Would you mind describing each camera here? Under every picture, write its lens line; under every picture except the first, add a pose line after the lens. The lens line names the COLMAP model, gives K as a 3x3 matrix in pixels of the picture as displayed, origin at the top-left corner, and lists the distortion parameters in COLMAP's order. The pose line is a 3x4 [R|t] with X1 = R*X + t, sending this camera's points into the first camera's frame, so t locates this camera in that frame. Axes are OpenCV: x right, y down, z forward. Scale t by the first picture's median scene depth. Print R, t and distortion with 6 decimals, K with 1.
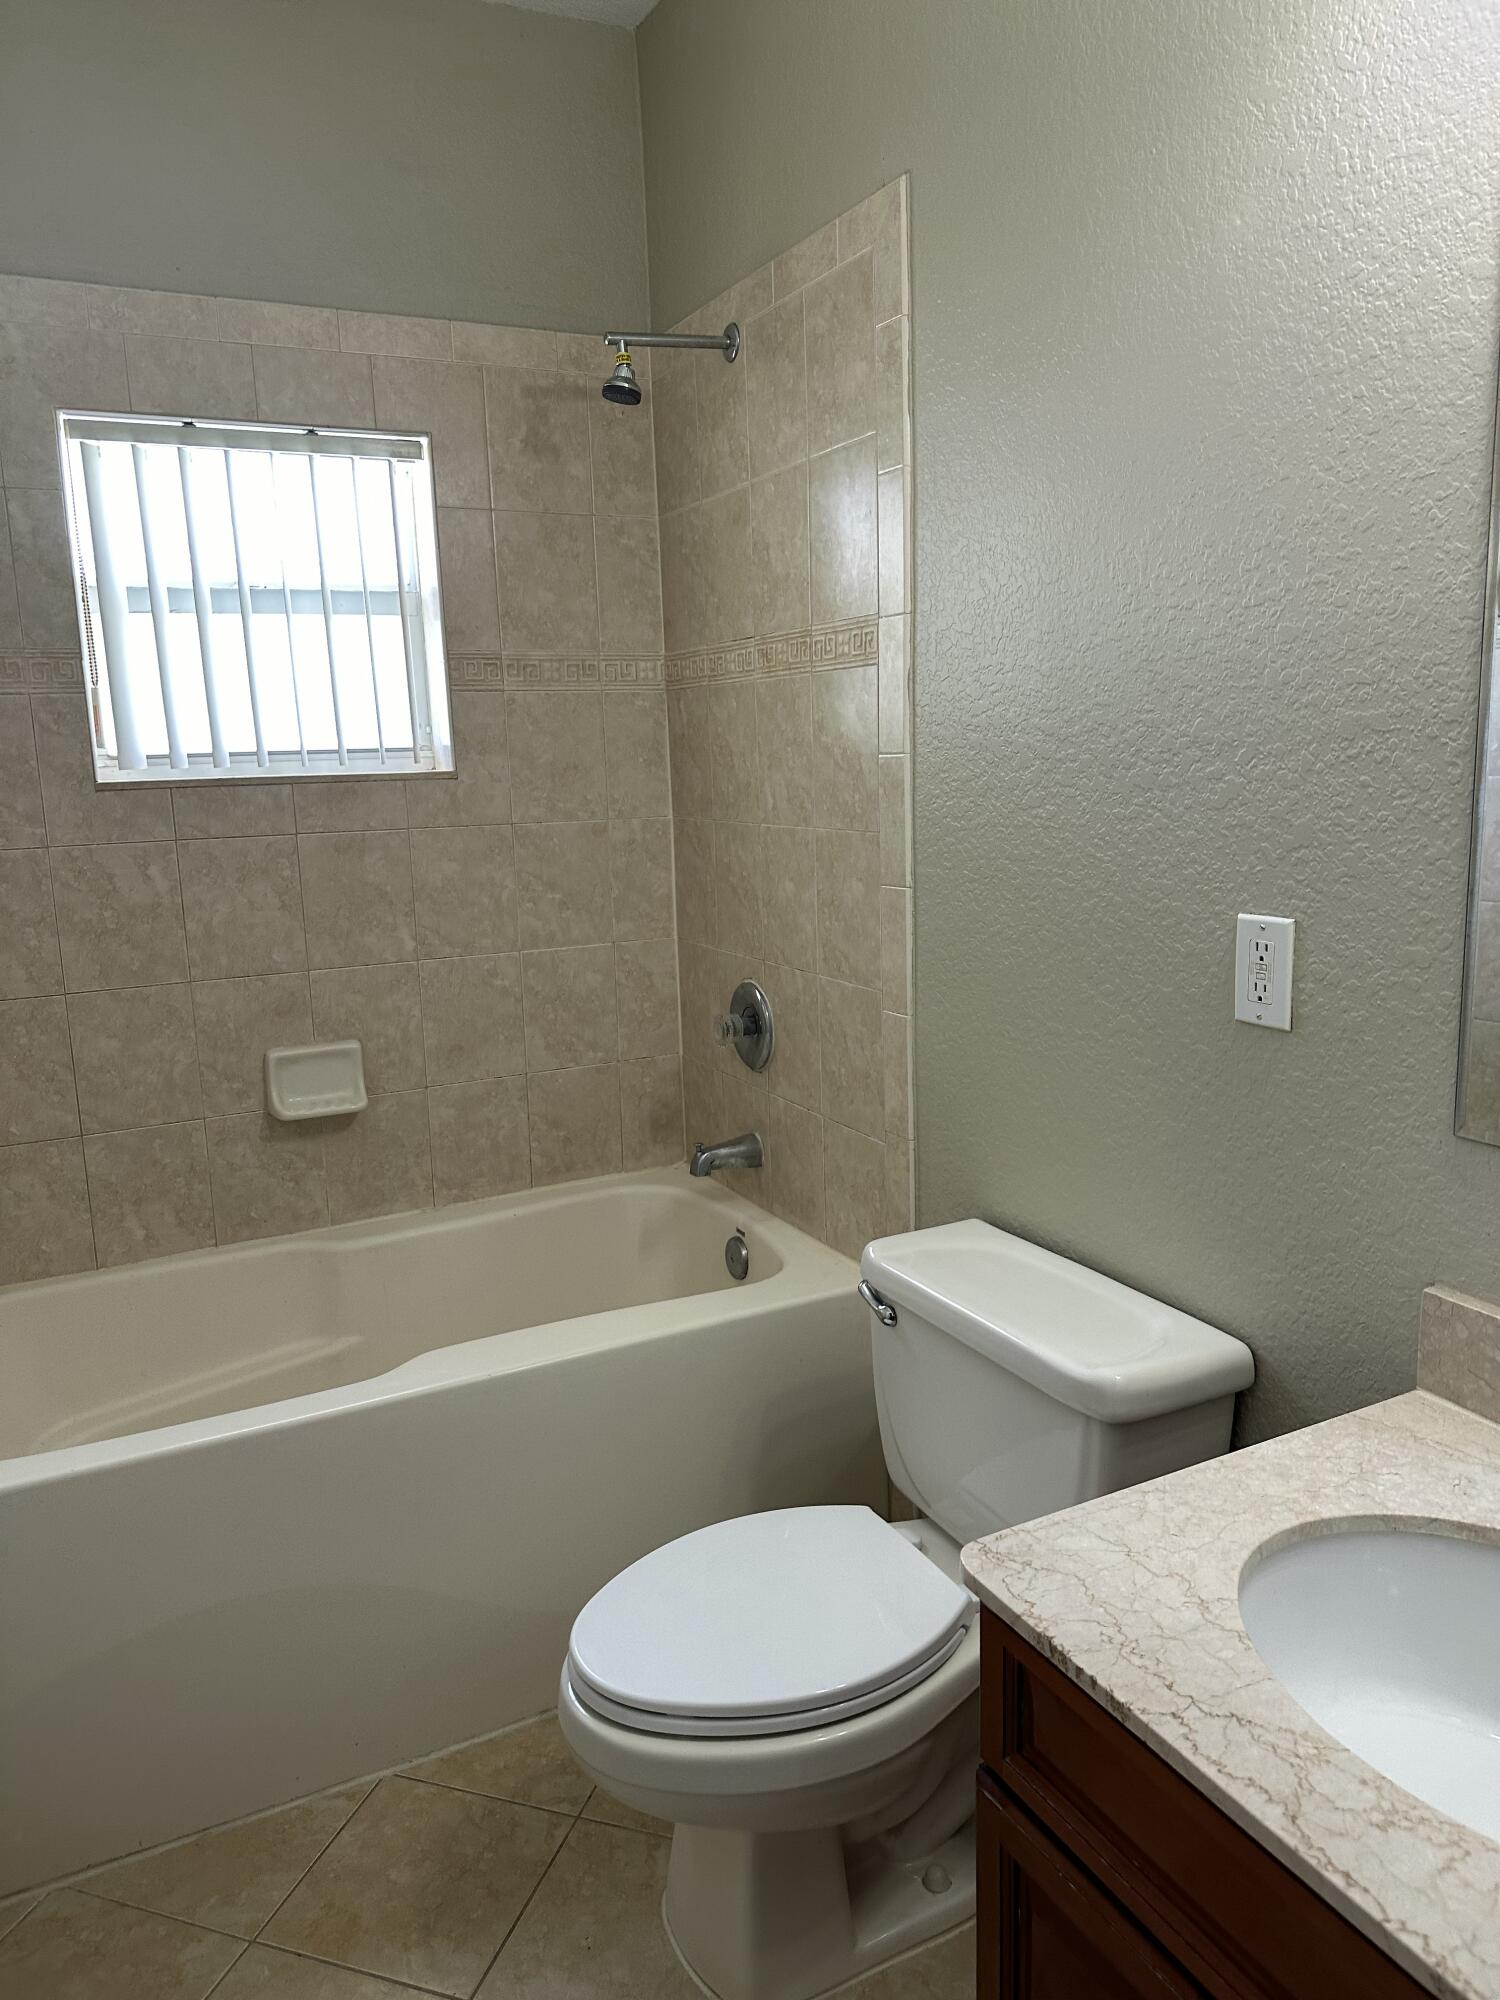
lens RADIAL K [[1401.7, 0, 742.1], [0, 1401.7, 1012.7], [0, 0, 1]] dist [0.040285, -0.041106]
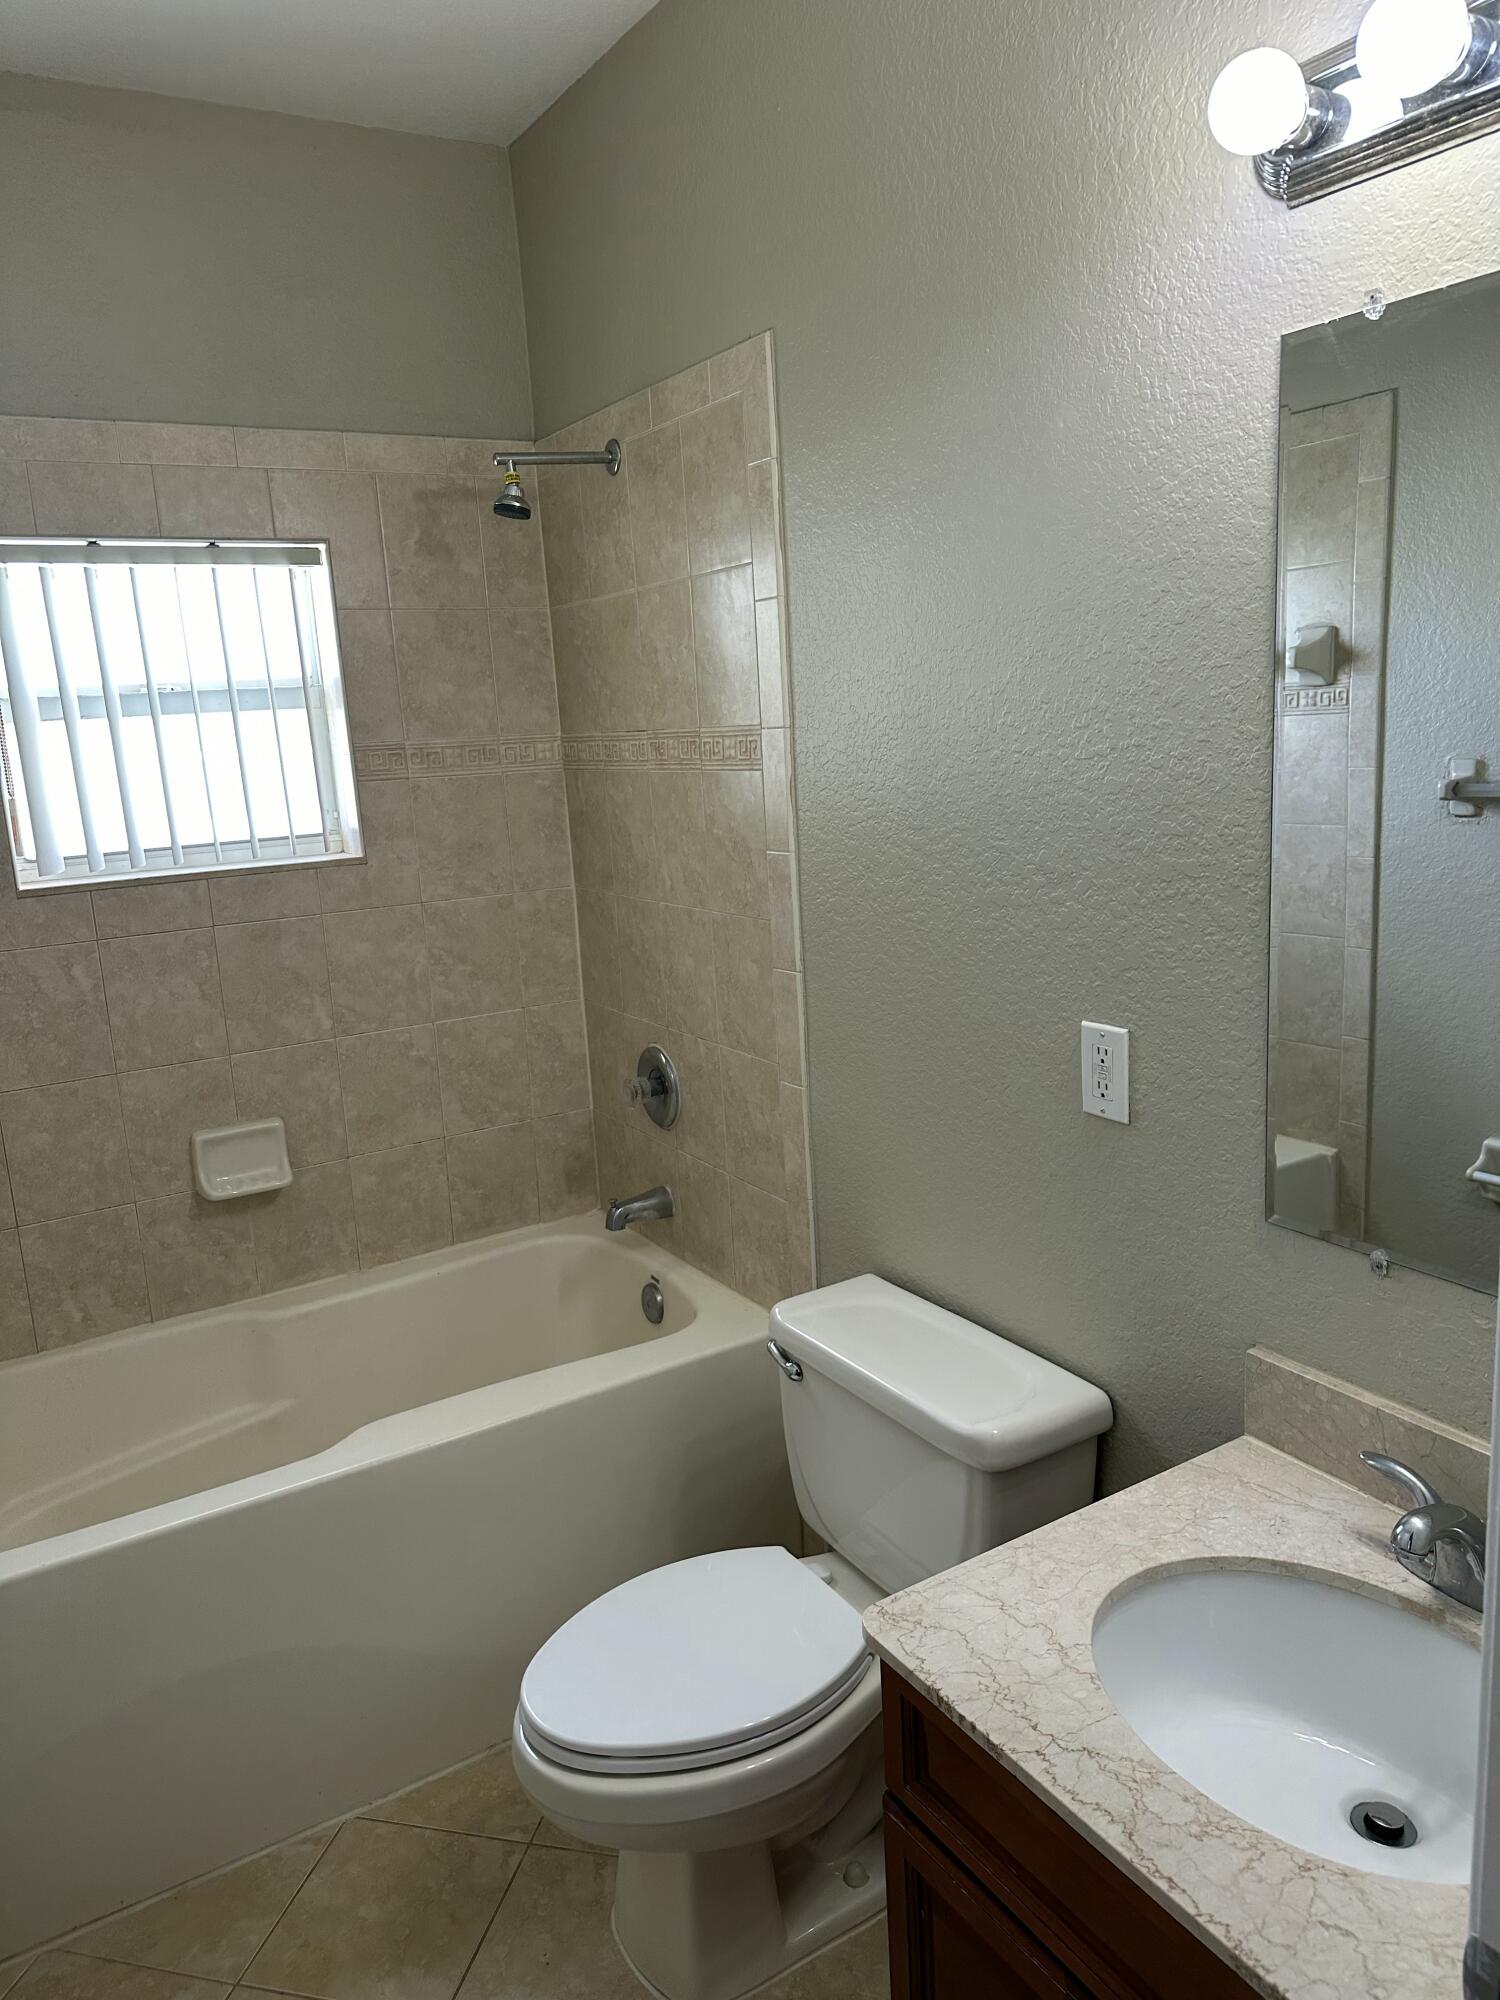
lens RADIAL K [[1401.7, 0, 740.2], [0, 1401.7, 1013.2], [0, 0, 1]] dist [0.040285, -0.041106]
pose [[0.996652, -0.040018, 0.071304, -0.005566], [0.038965, 0.999111, 0.016104, -0.076507], [-0.071885, -0.013272, 0.997325, -0.085729]]
